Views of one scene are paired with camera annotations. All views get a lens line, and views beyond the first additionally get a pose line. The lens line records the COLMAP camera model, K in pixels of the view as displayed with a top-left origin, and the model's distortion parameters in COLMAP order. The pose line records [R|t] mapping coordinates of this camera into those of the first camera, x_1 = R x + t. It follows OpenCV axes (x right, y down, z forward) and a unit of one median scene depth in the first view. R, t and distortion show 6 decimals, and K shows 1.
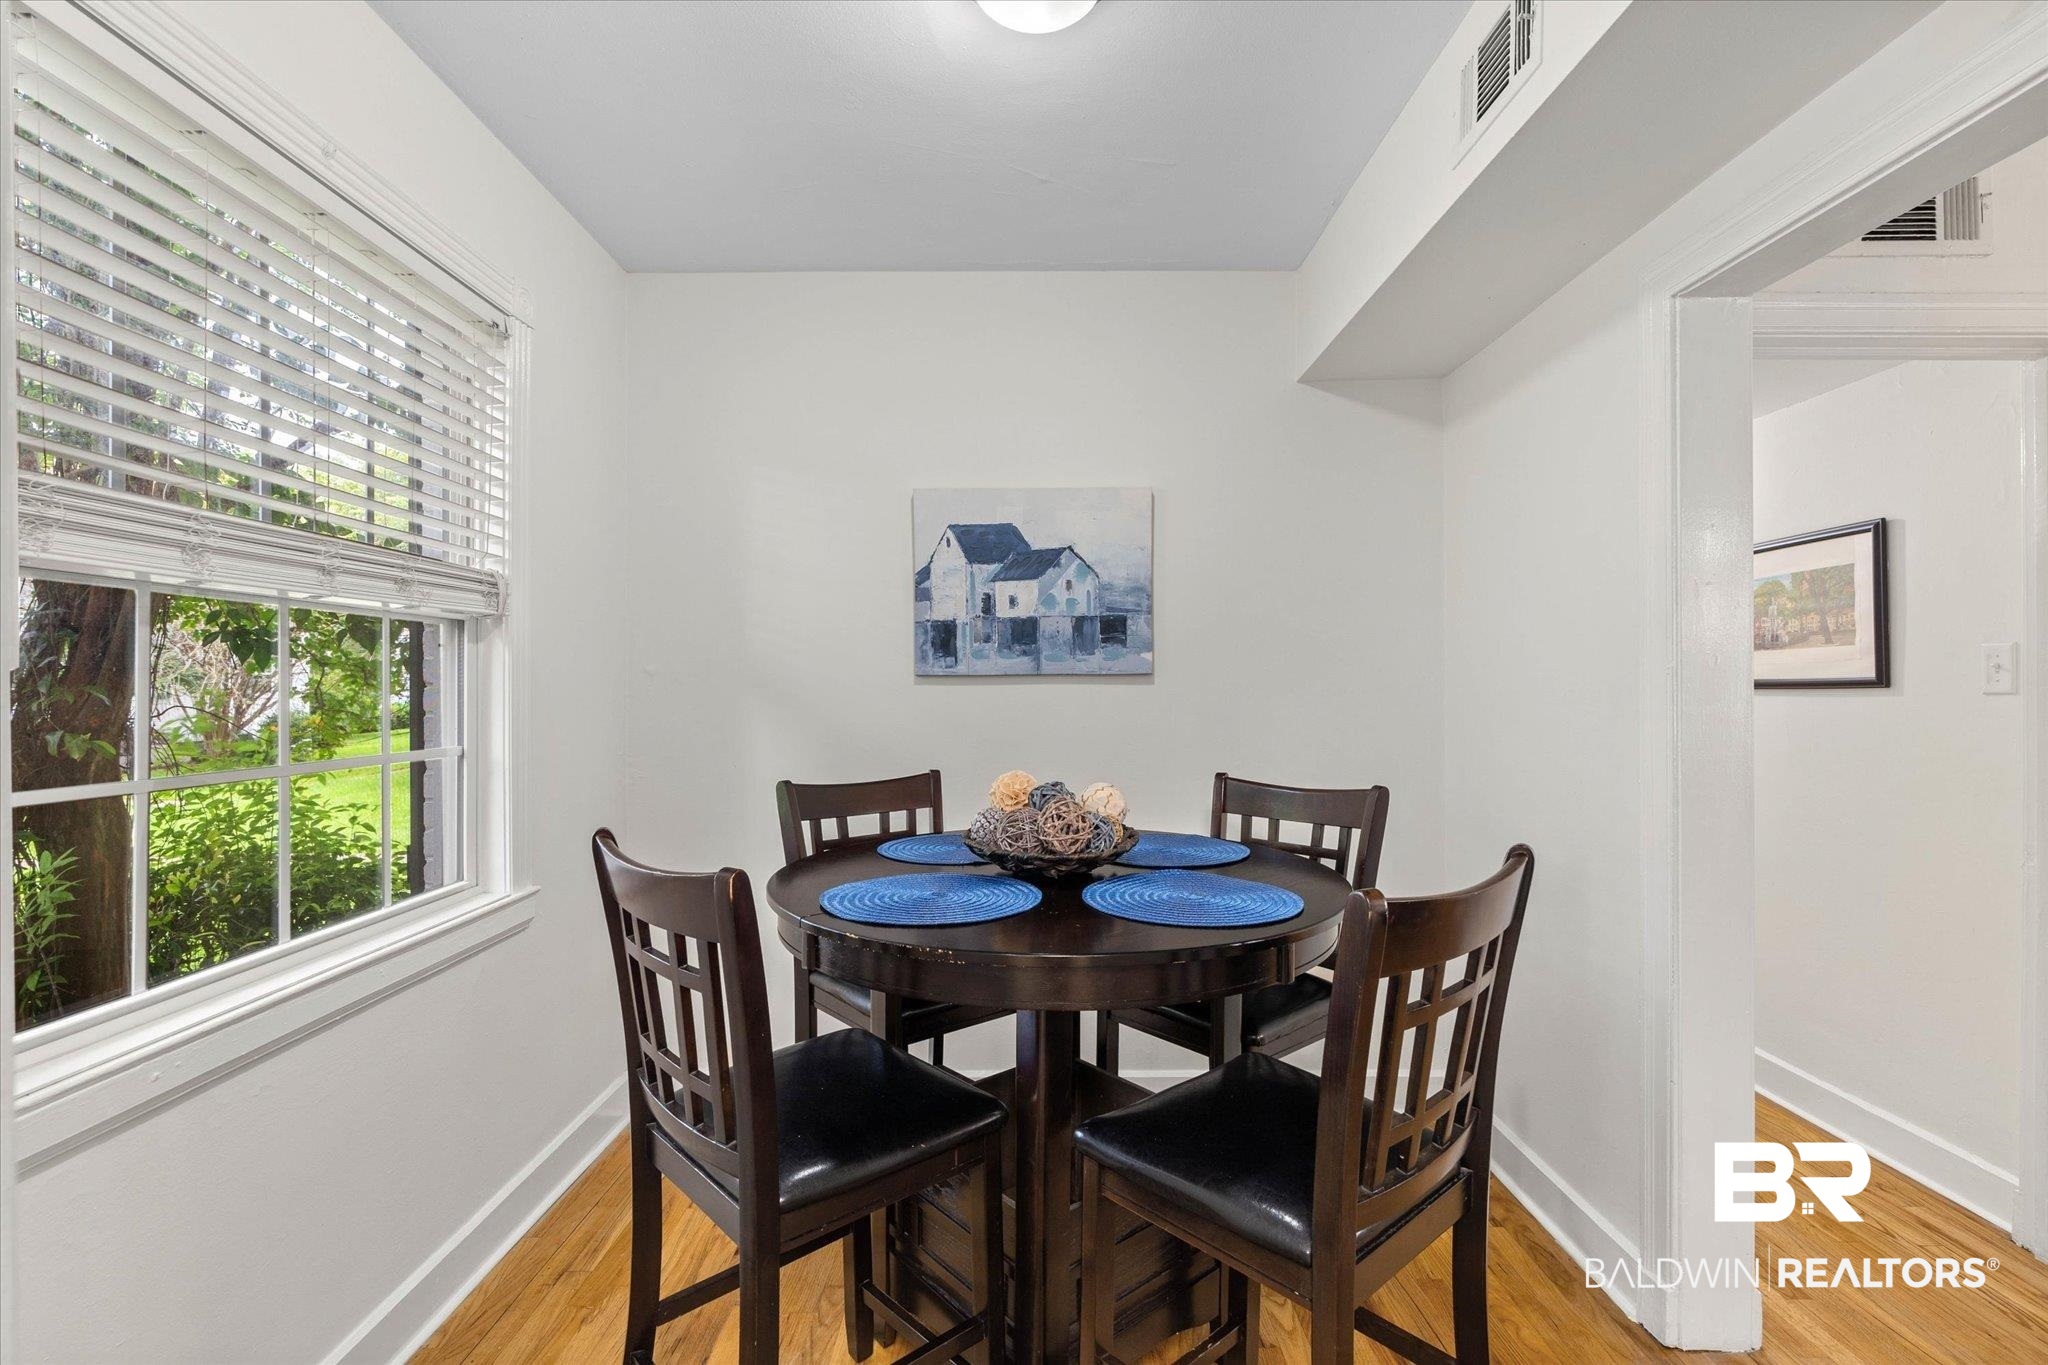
lens RADIAL K [[944.3, 0, 1031.2], [0, 944.3, 680.5], [0, 0, 1]] dist [-0.004932, 0.000832]
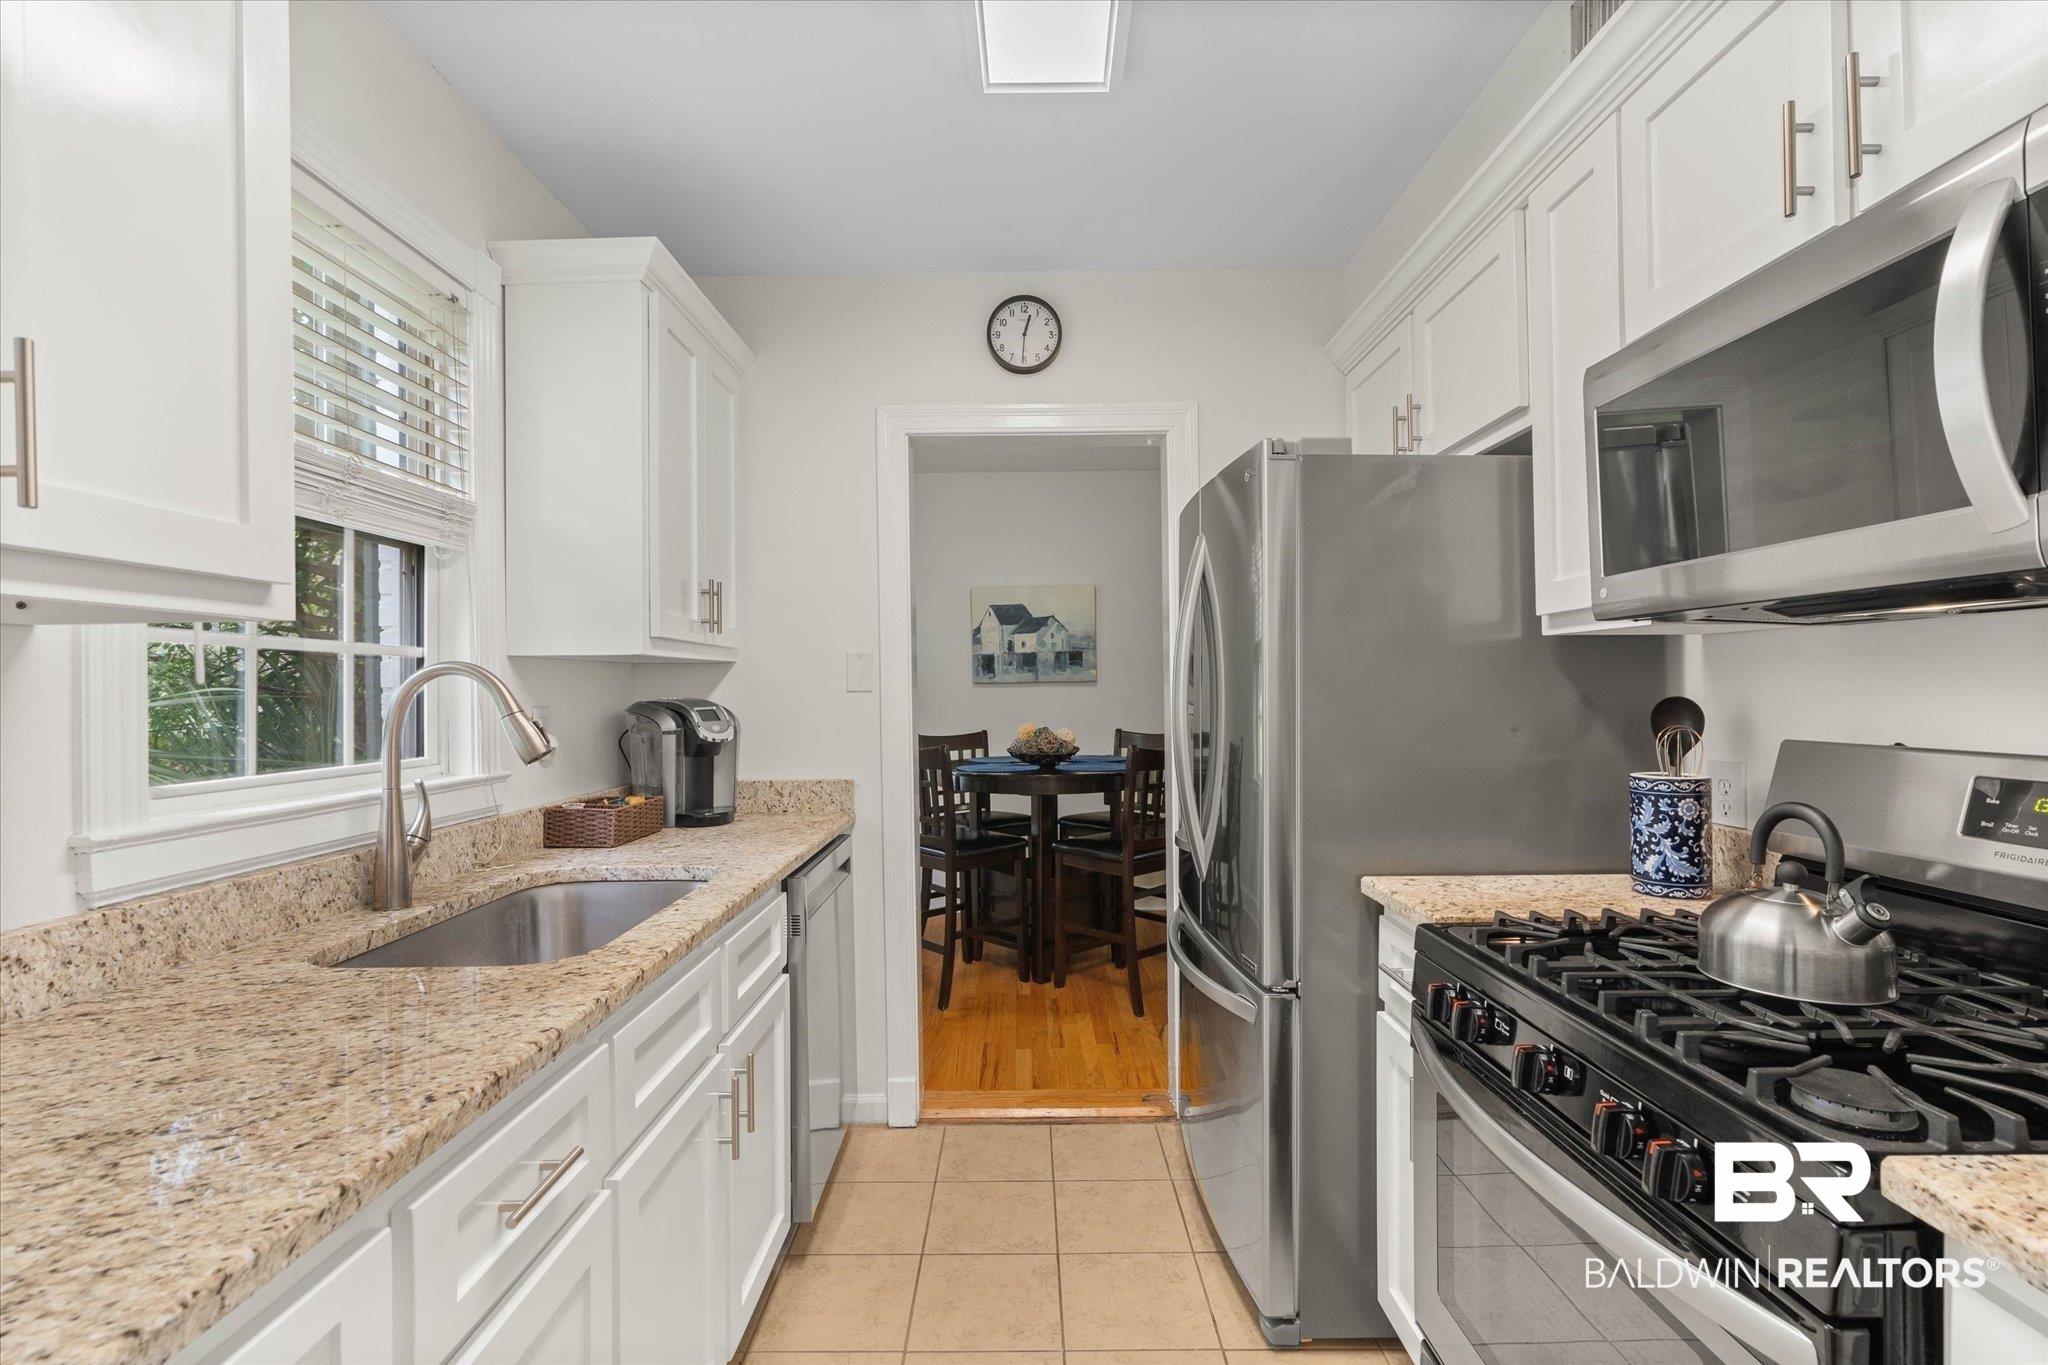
lens RADIAL K [[928.6, 0, 1024.7], [0, 928.6, 675.5], [0, 0, 1]] dist [-0.007956, 0.006558]
pose [[0.999282, -0.009445, -0.036701, 0.052397], [0.008970, 0.999874, -0.013095, 0.005020], [0.036820, 0.012756, 0.999240, -0.898166]]
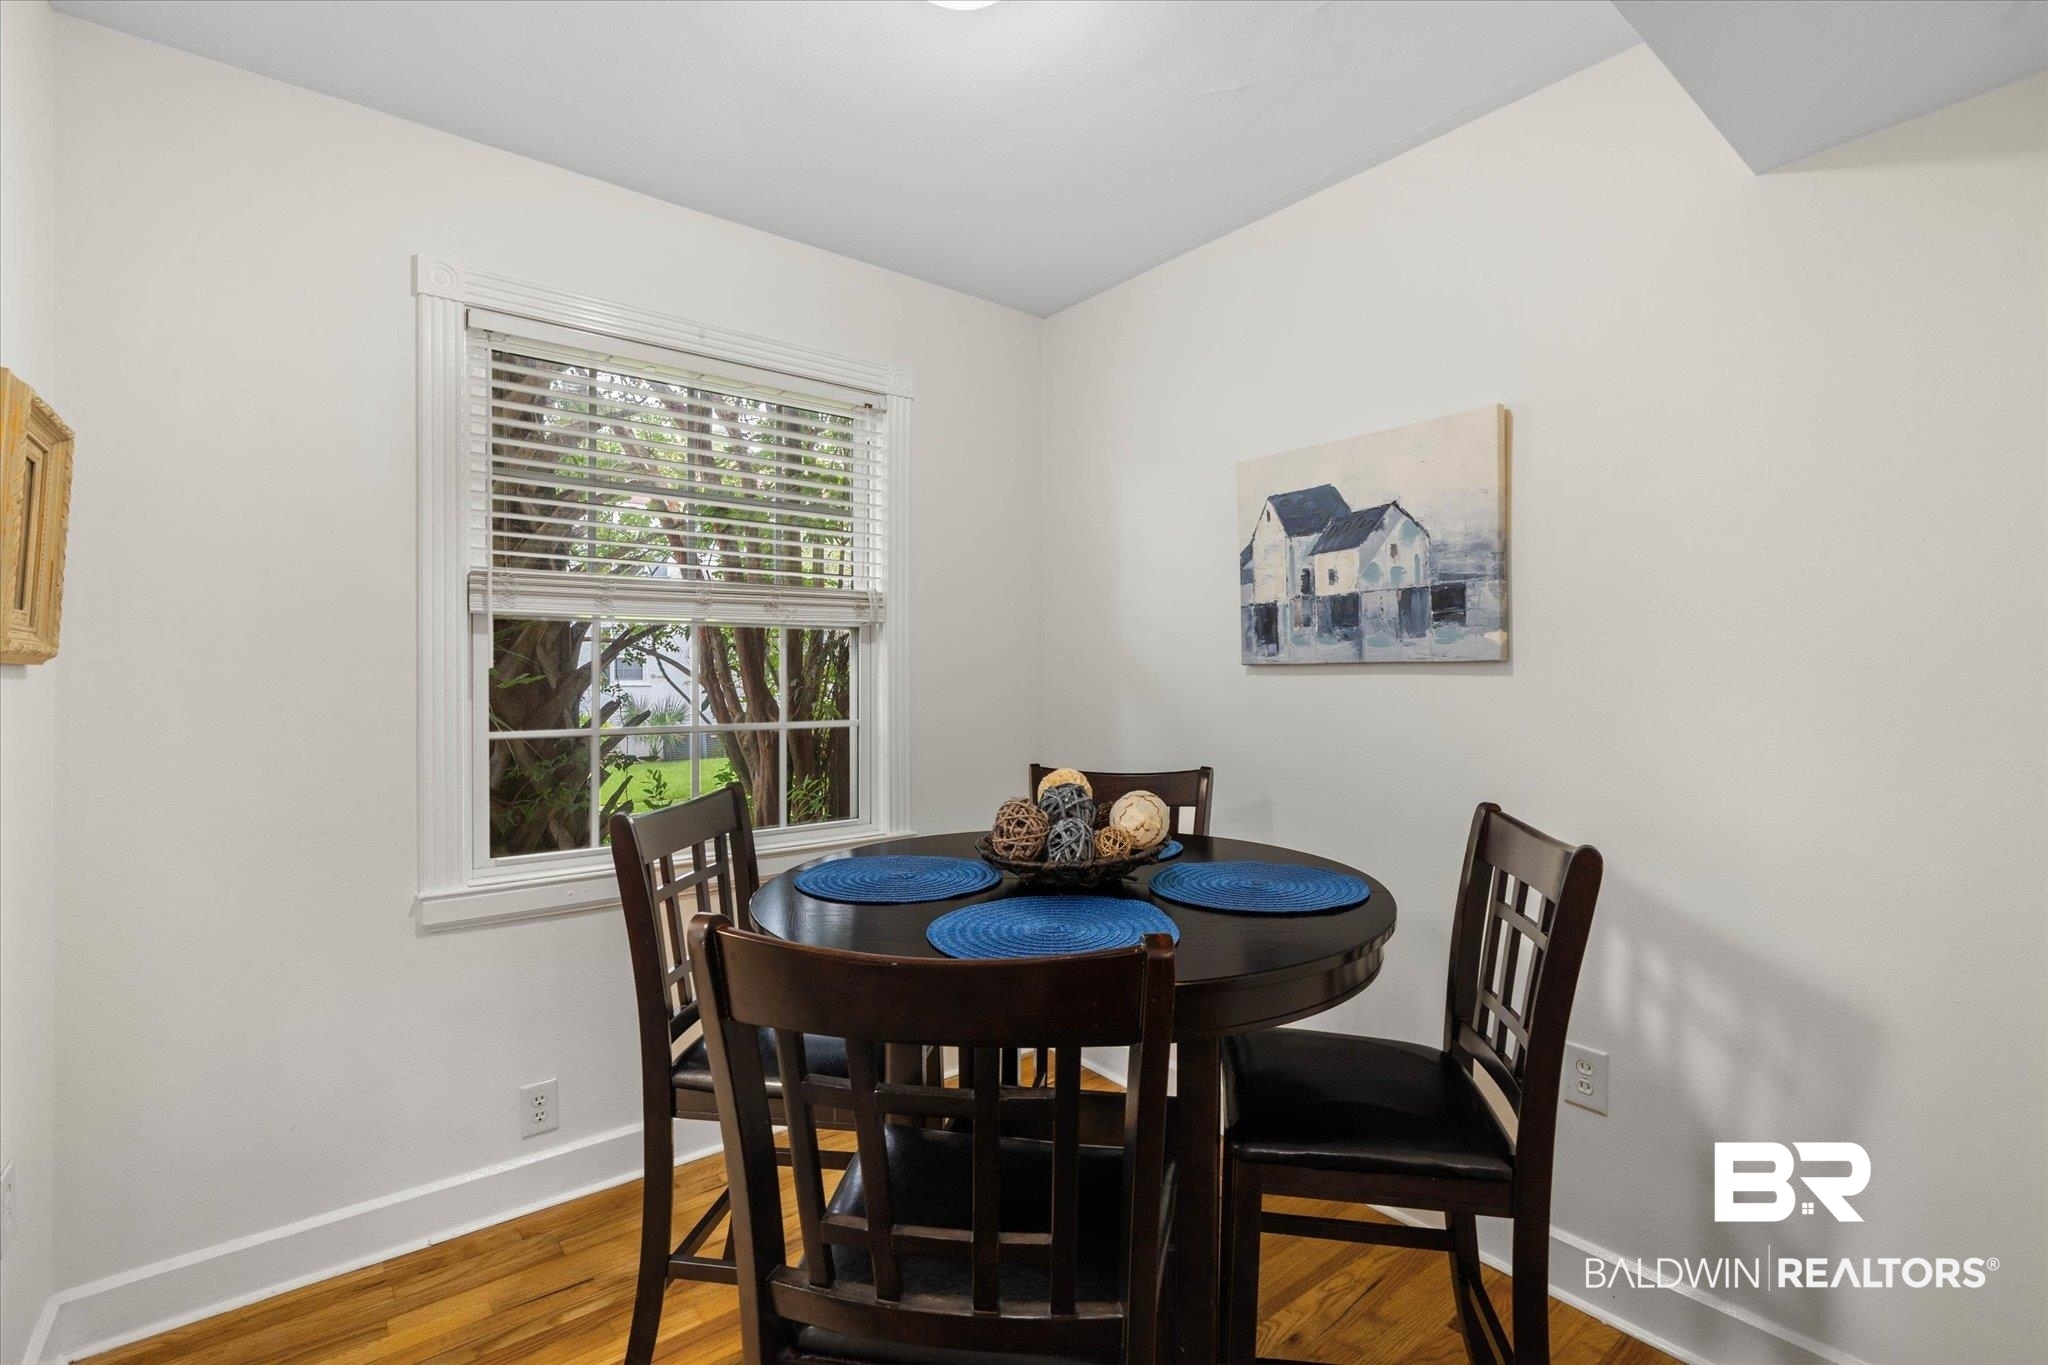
lens RADIAL K [[944.3, 0, 1031.2], [0, 944.3, 680.5], [0, 0, 1]] dist [-0.004932, 0.000832]
pose [[0.624113, 0.007674, -0.781296, 0.472612], [0.005540, 0.999883, 0.014247, -0.004078], [0.781314, -0.013220, 0.623998, 0.261232]]
